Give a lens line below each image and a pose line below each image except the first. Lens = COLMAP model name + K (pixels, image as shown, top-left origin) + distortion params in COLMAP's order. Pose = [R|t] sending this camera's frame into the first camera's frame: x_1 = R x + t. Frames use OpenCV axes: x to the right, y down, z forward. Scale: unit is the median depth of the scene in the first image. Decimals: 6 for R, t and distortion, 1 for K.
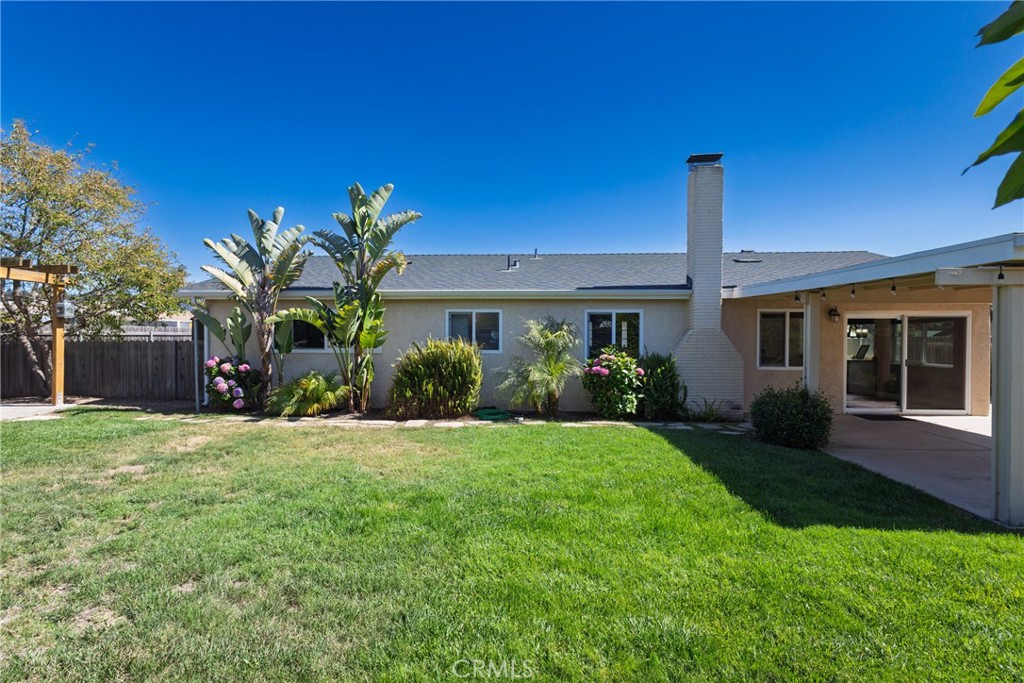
lens RADIAL K [[468.6, 0, 508.8], [0, 468.6, 339.4], [0, 0, 1]] dist [0.010277, -0.003734]
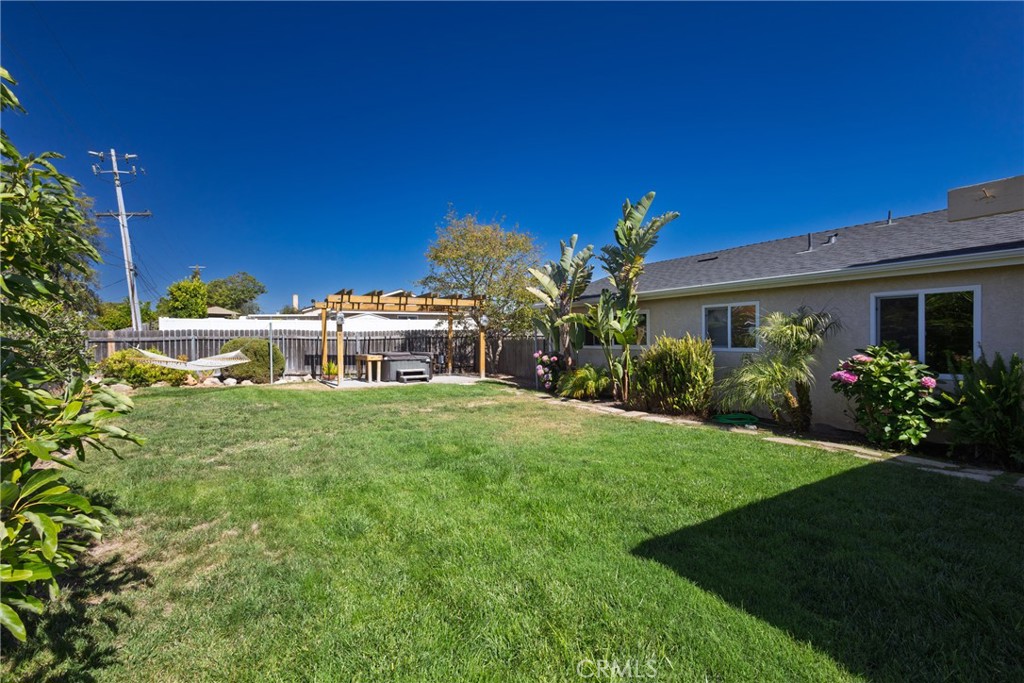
lens RADIAL K [[468.6, 0, 508.8], [0, 468.6, 339.4], [0, 0, 1]] dist [0.010277, -0.003734]
pose [[0.565973, -0.005663, -0.824404, 0.476633], [0.009410, 0.999956, -0.000409, 0.003117], [0.824370, -0.007526, 0.566002, 0.131323]]
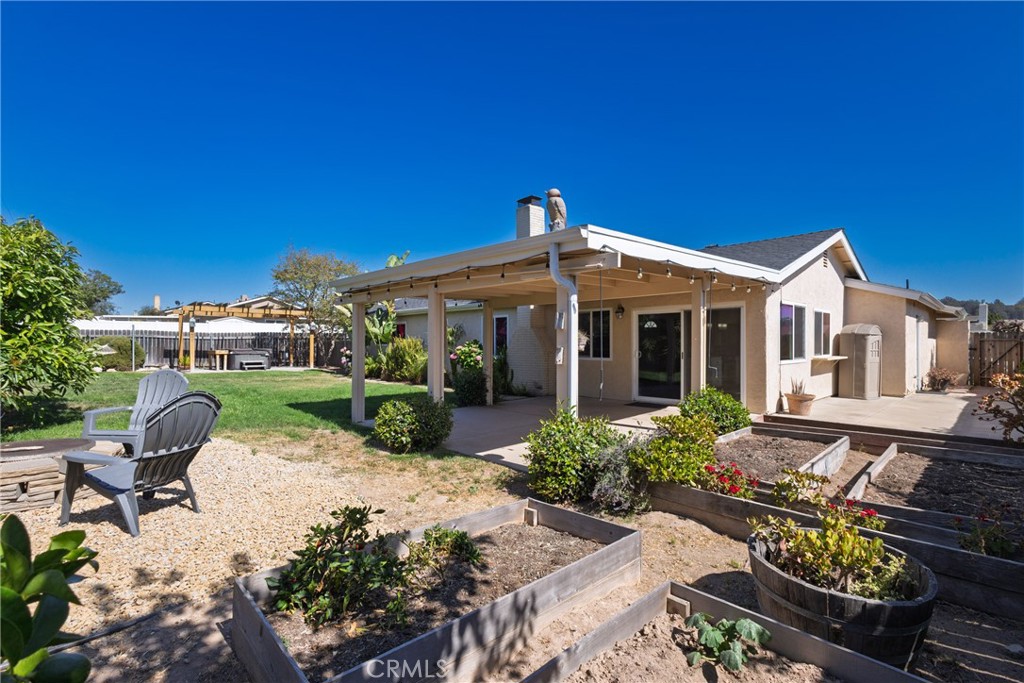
lens RADIAL K [[468.6, 0, 508.8], [0, 468.6, 339.4], [0, 0, 1]] dist [0.010277, -0.003734]
pose [[0.729002, -0.008224, -0.684462, 1.304245], [0.000009, 0.999928, -0.012005, 0.027406], [0.684512, 0.008745, 0.728949, -0.007854]]
